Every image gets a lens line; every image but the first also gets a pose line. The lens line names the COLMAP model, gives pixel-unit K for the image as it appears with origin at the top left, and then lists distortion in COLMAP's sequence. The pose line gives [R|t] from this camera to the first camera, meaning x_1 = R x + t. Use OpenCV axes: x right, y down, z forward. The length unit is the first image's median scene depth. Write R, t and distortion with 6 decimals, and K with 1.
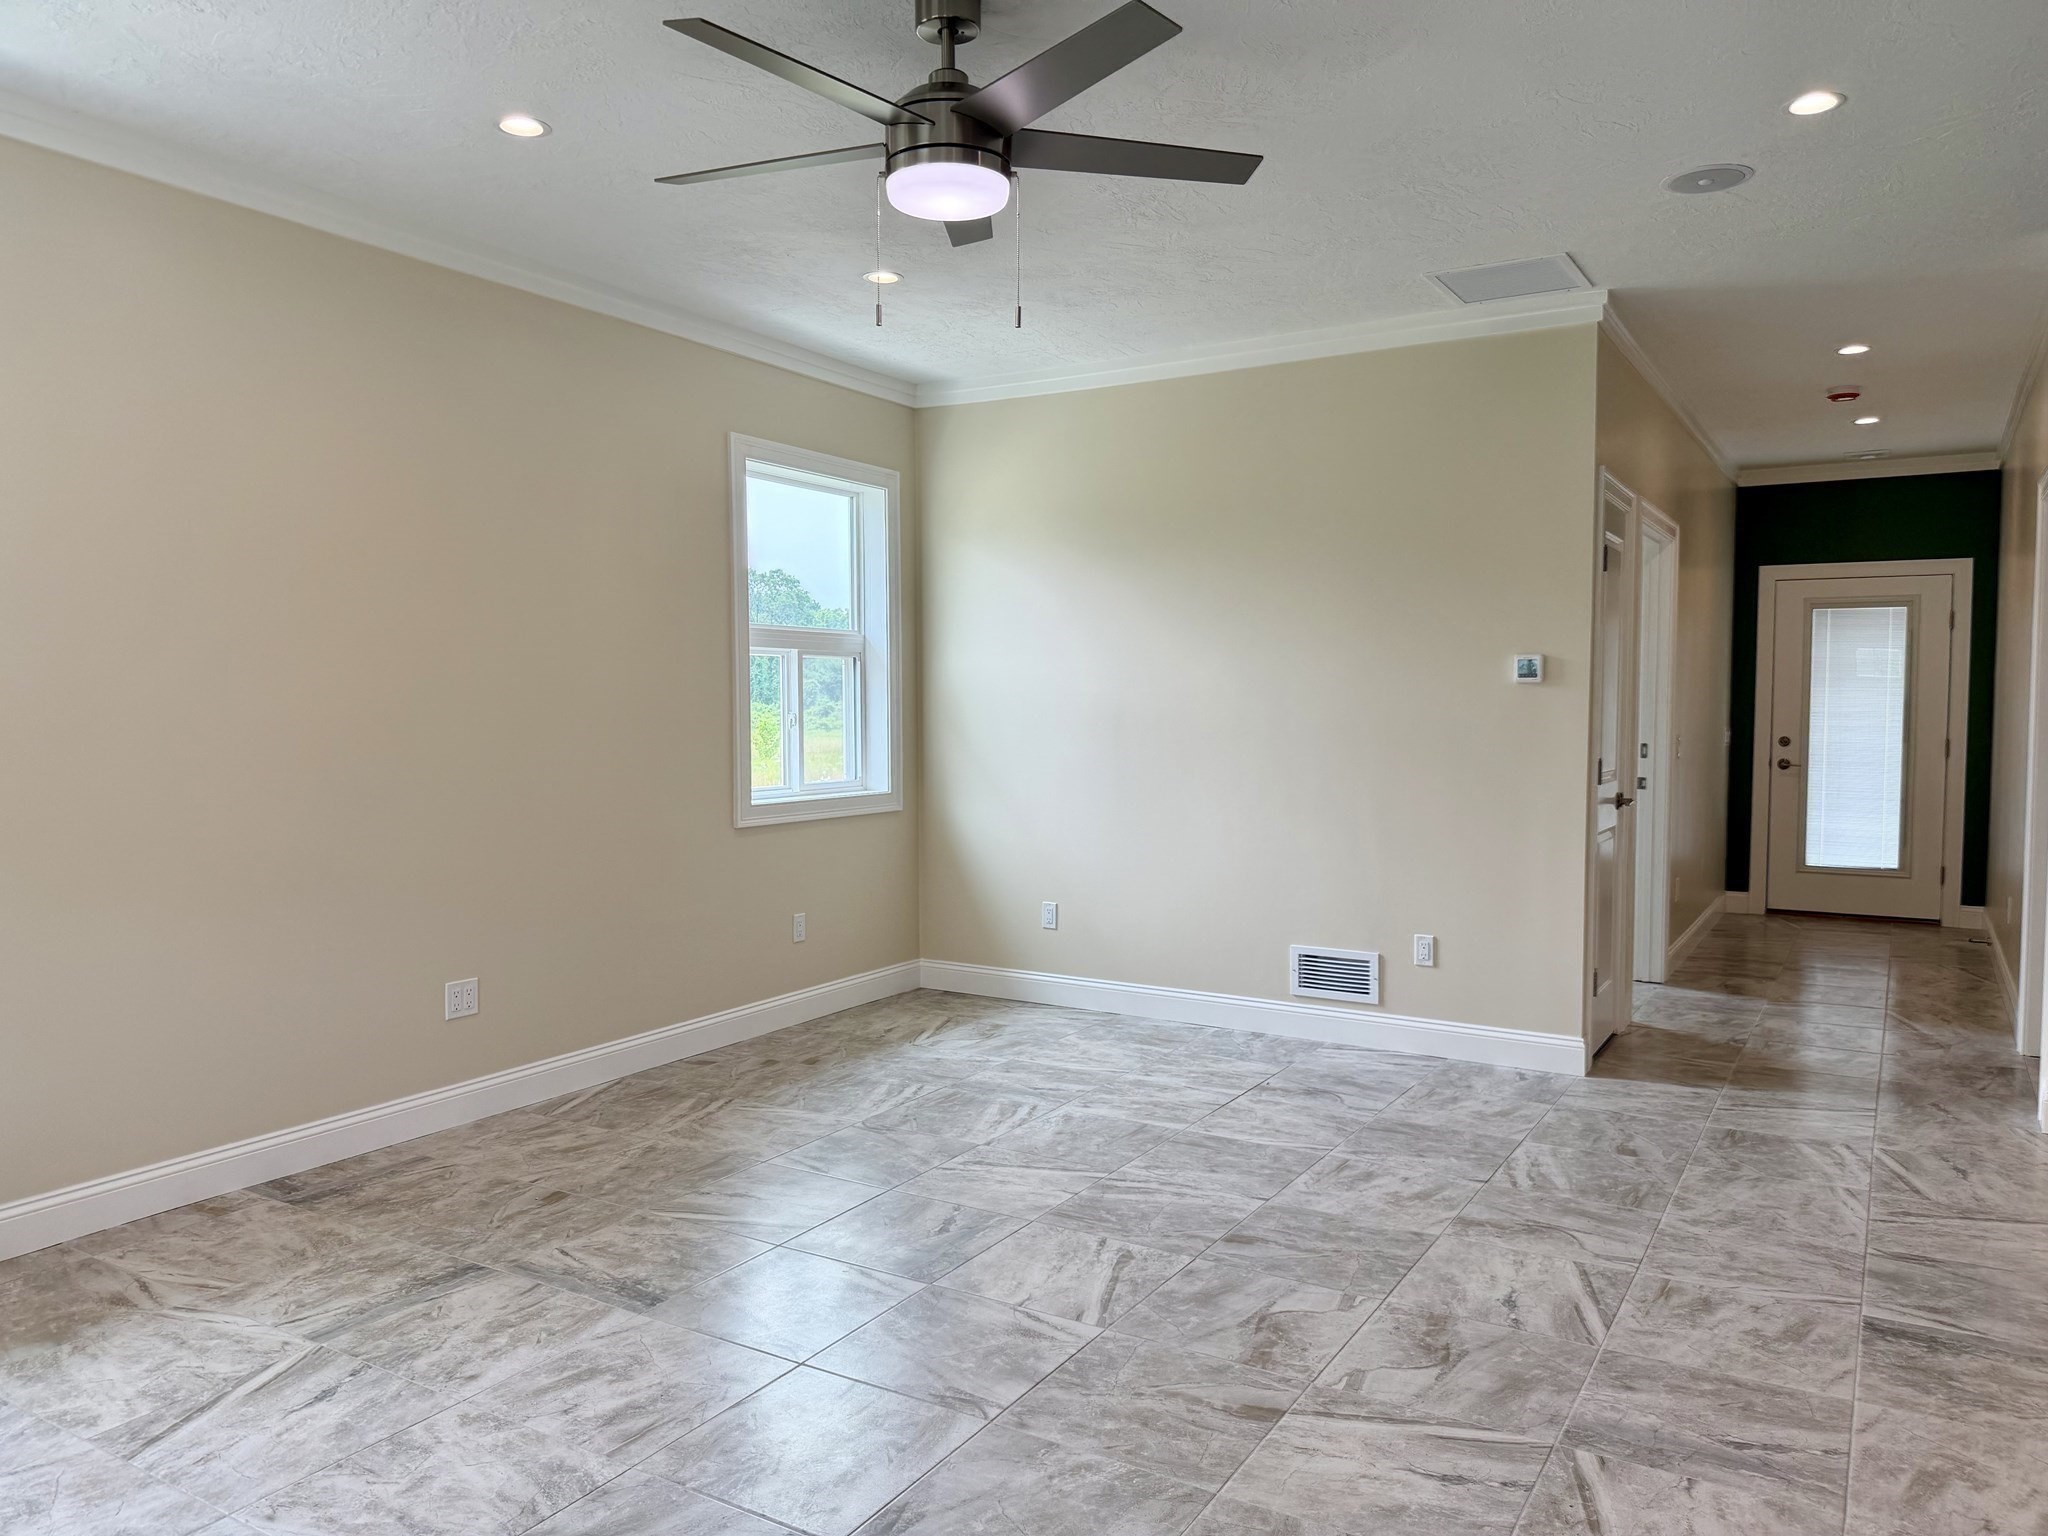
lens RADIAL K [[1432.7, 0, 1024.9], [0, 1432.7, 654.5], [0, 0, 1]] dist [0.065338, -0.071929]
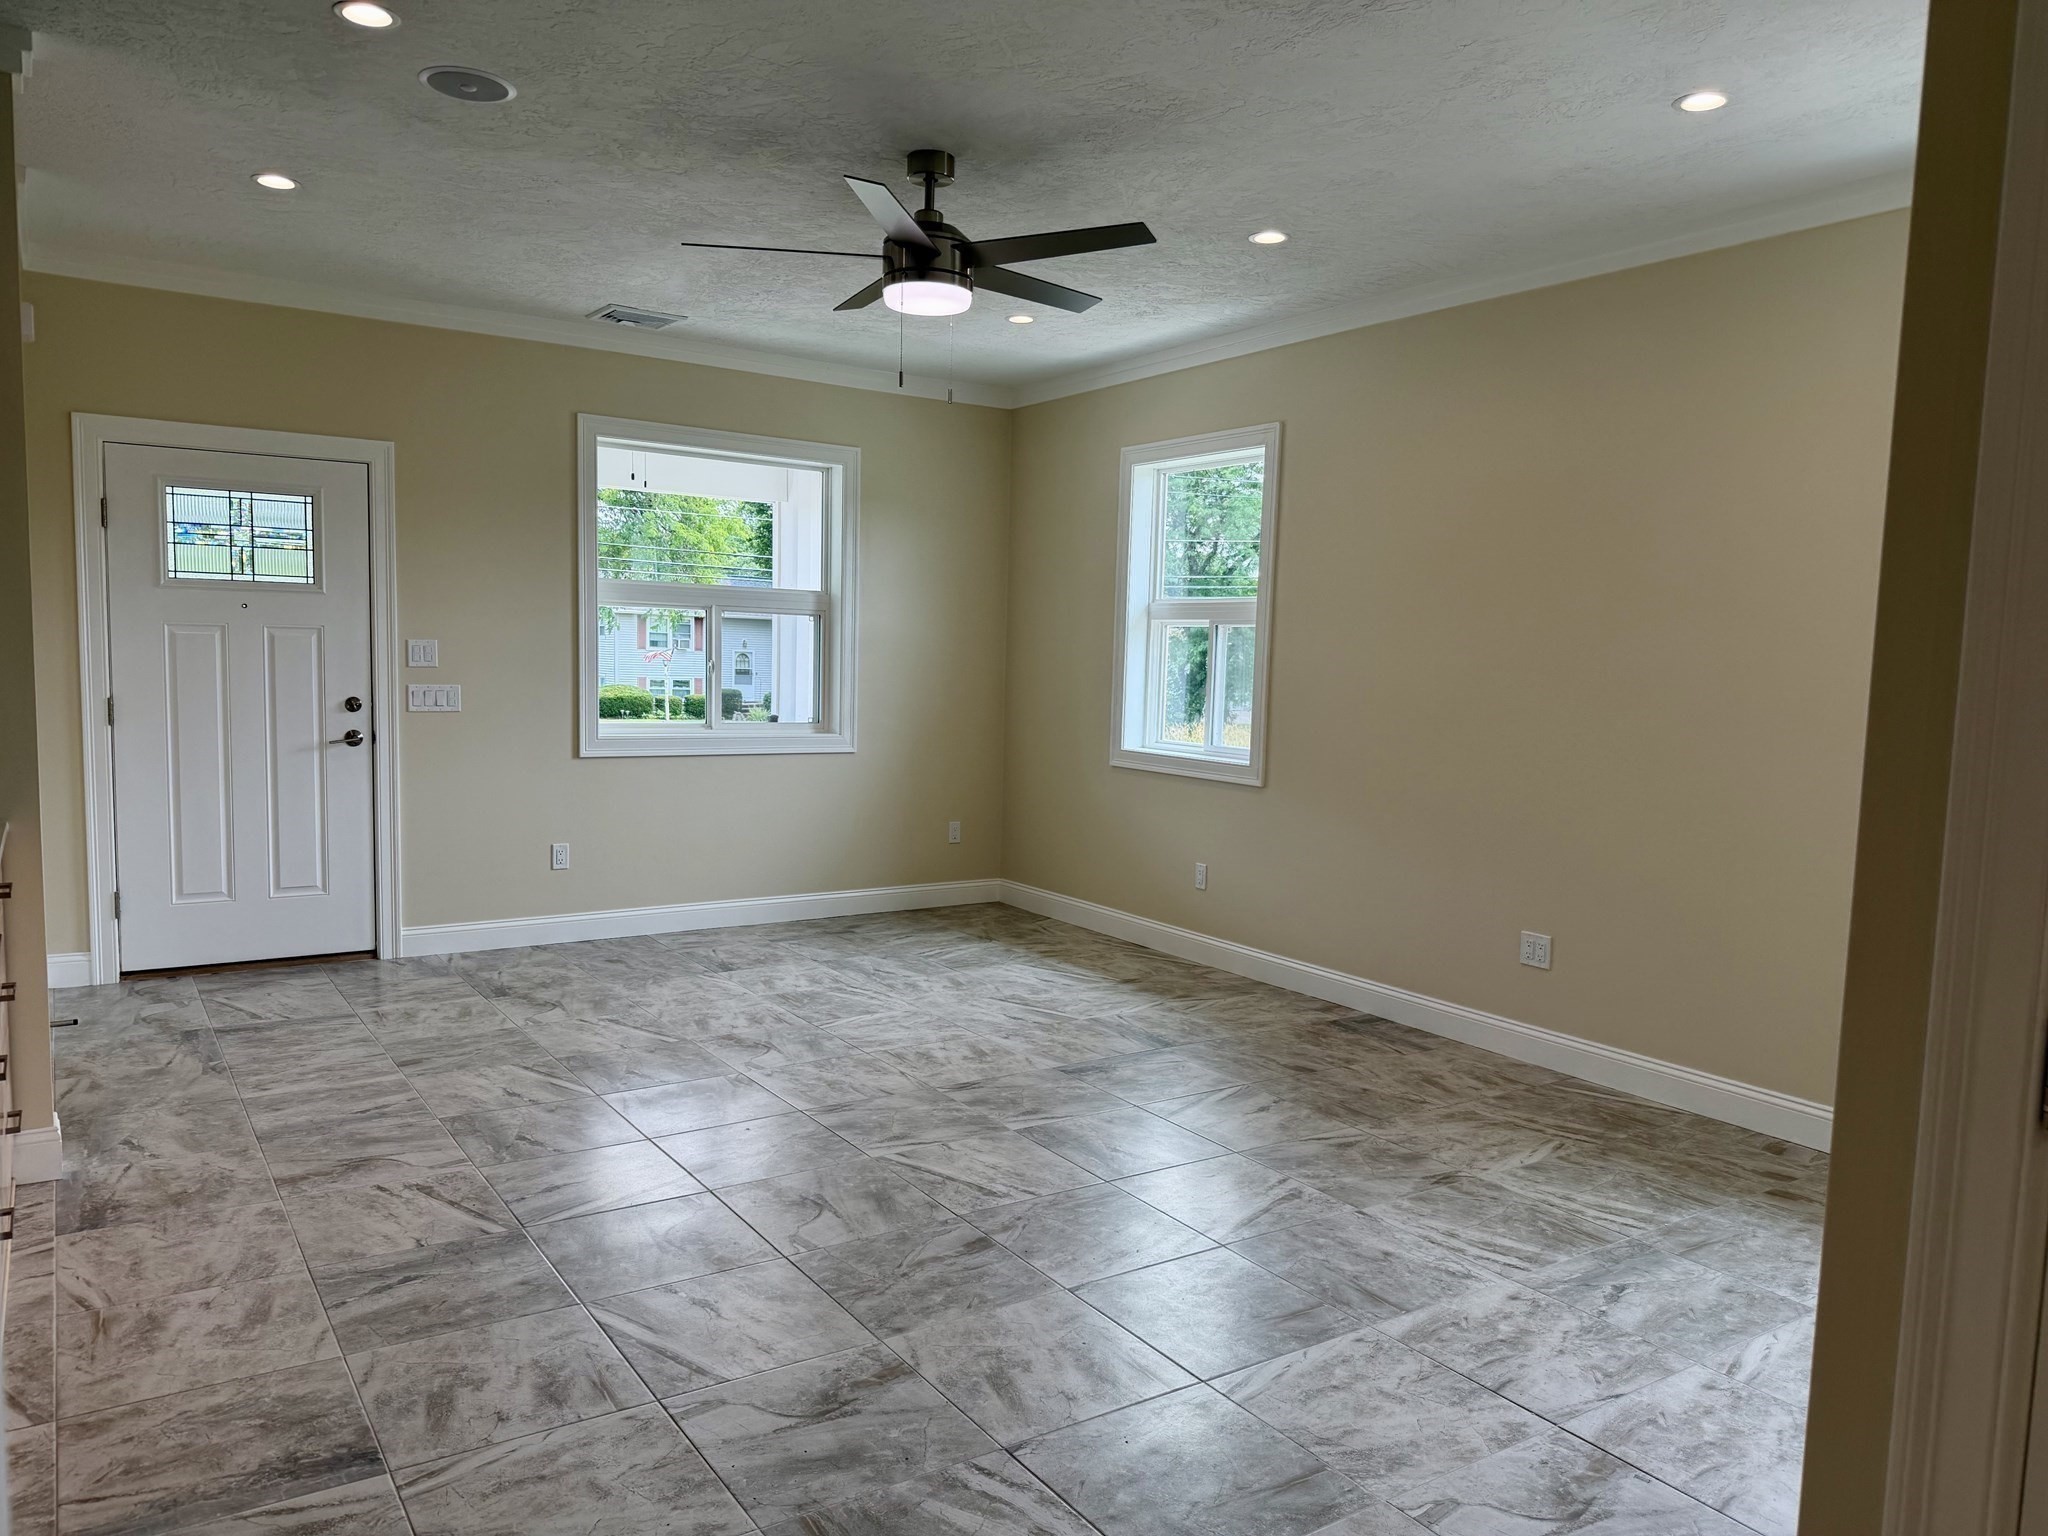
lens RADIAL K [[1445.2, 0, 1024.0], [0, 1445.2, 768.0], [0, 0, 1]] dist [0.103594, -0.160414]
pose [[-0.428017, 0.060528, -0.901741, 0.925787], [-0.001609, 0.997702, 0.067733, 0.031294], [0.903769, 0.030442, -0.426936, 1.357007]]
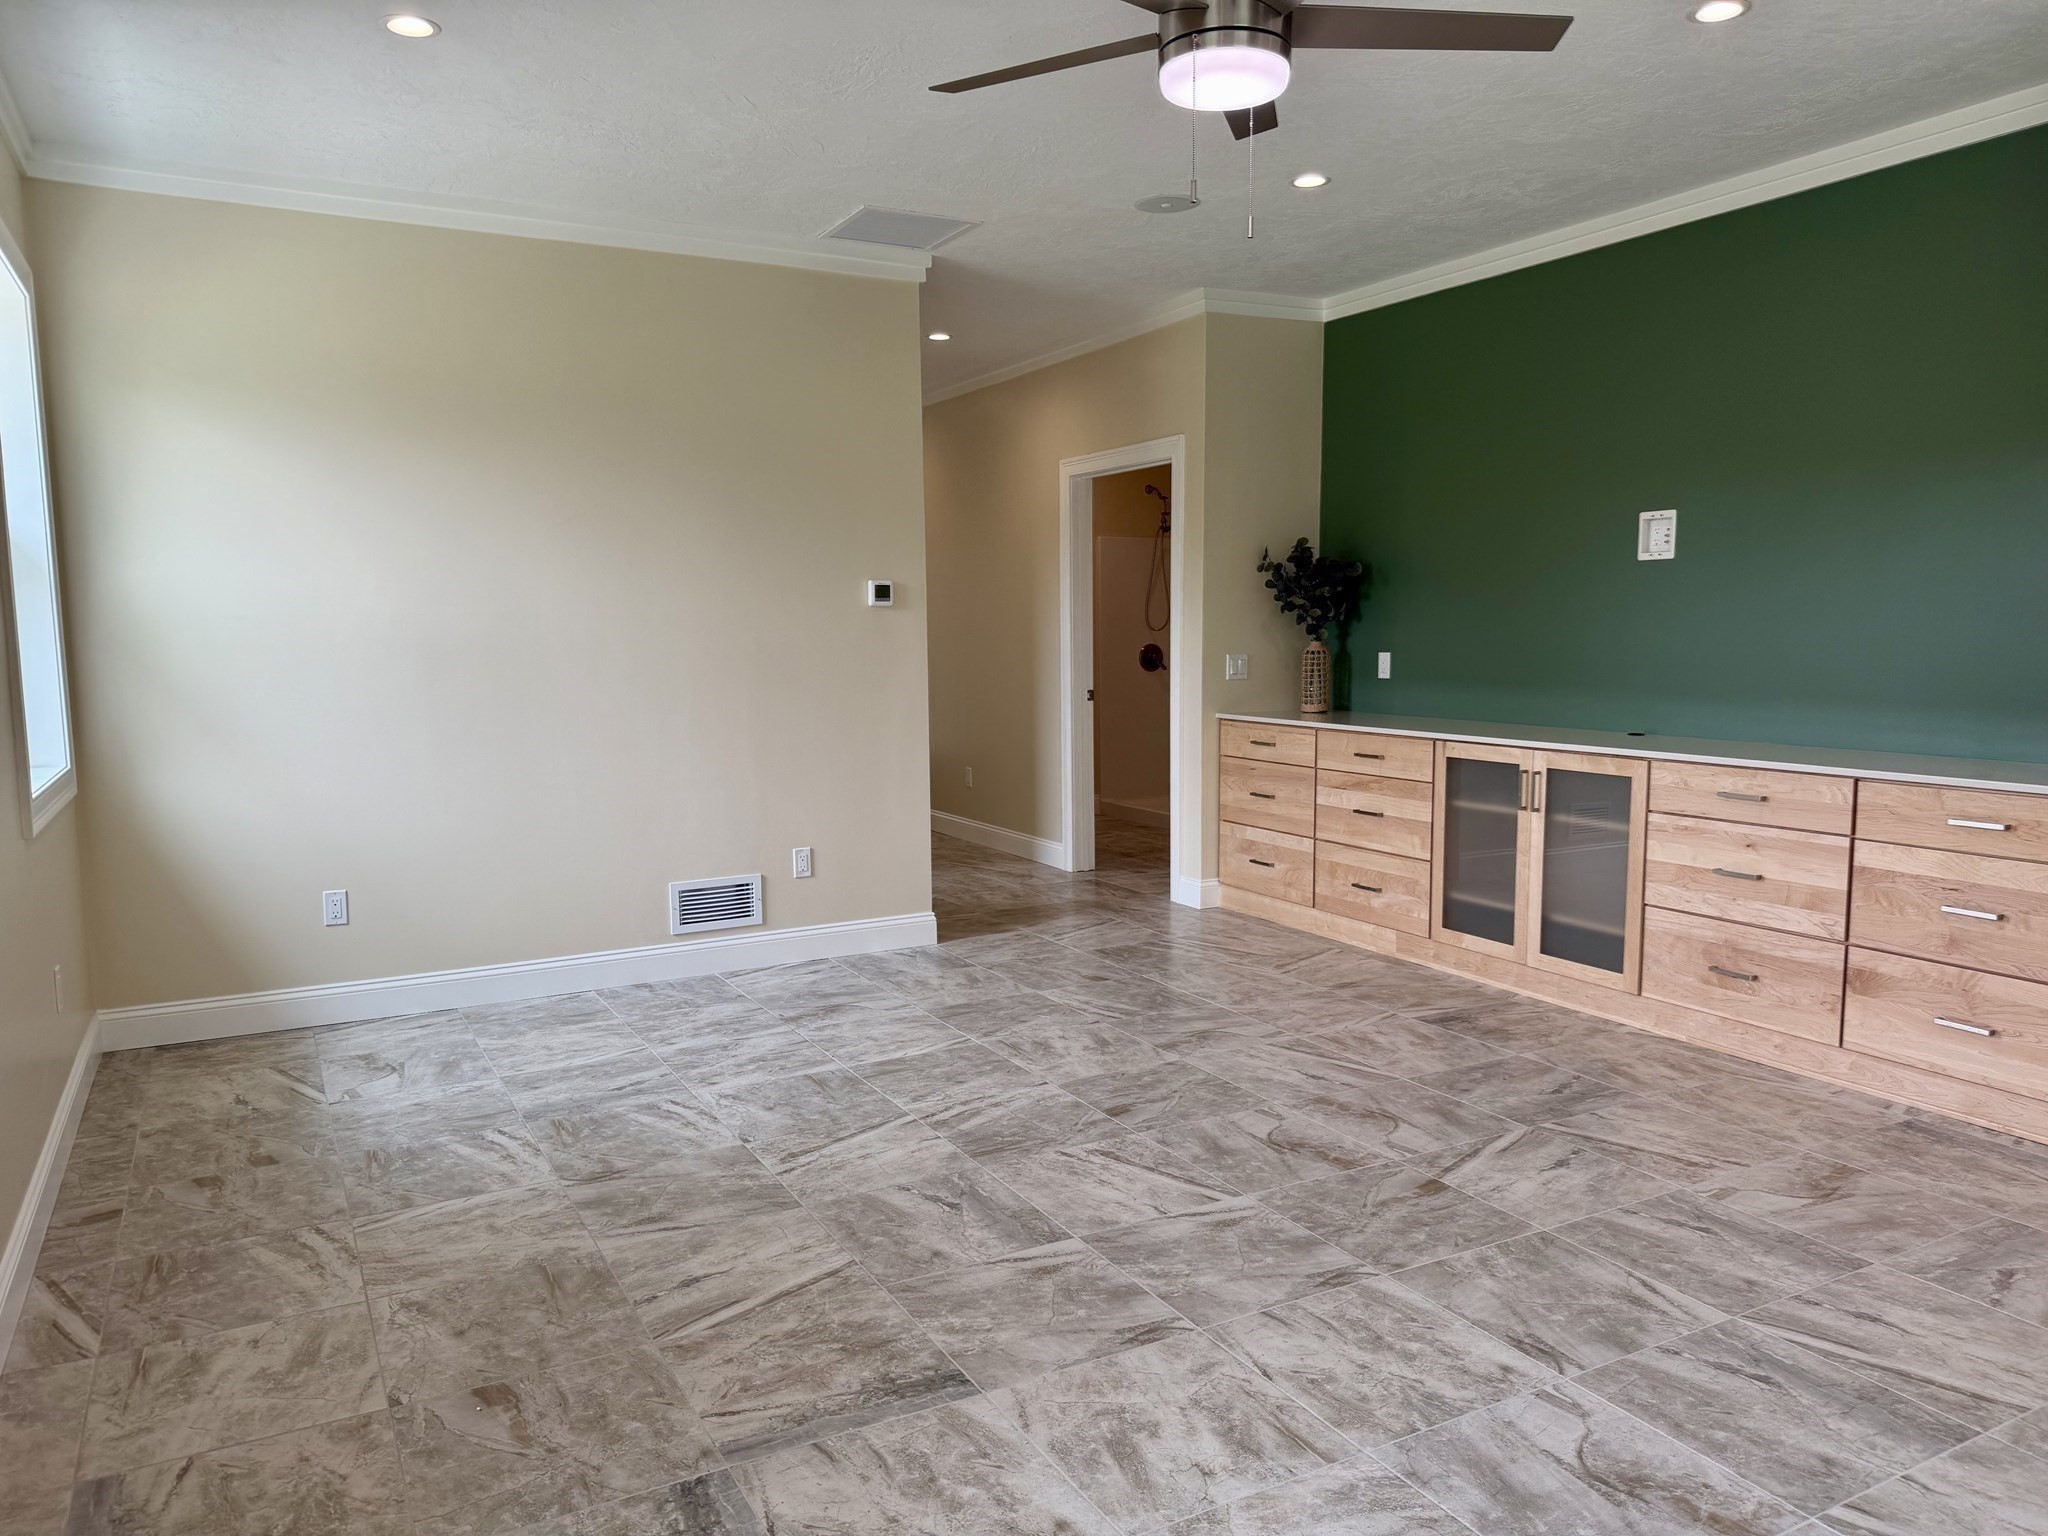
lens RADIAL K [[1430.2, 0, 1028.3], [0, 1430.2, 709.9], [0, 0, 1]] dist [0.157794, -0.247164]
pose [[0.503301, -0.058644, 0.862119, -0.771076], [-0.015308, 0.996933, 0.076751, 0.018979], [-0.863975, -0.051826, 0.500860, 0.504293]]
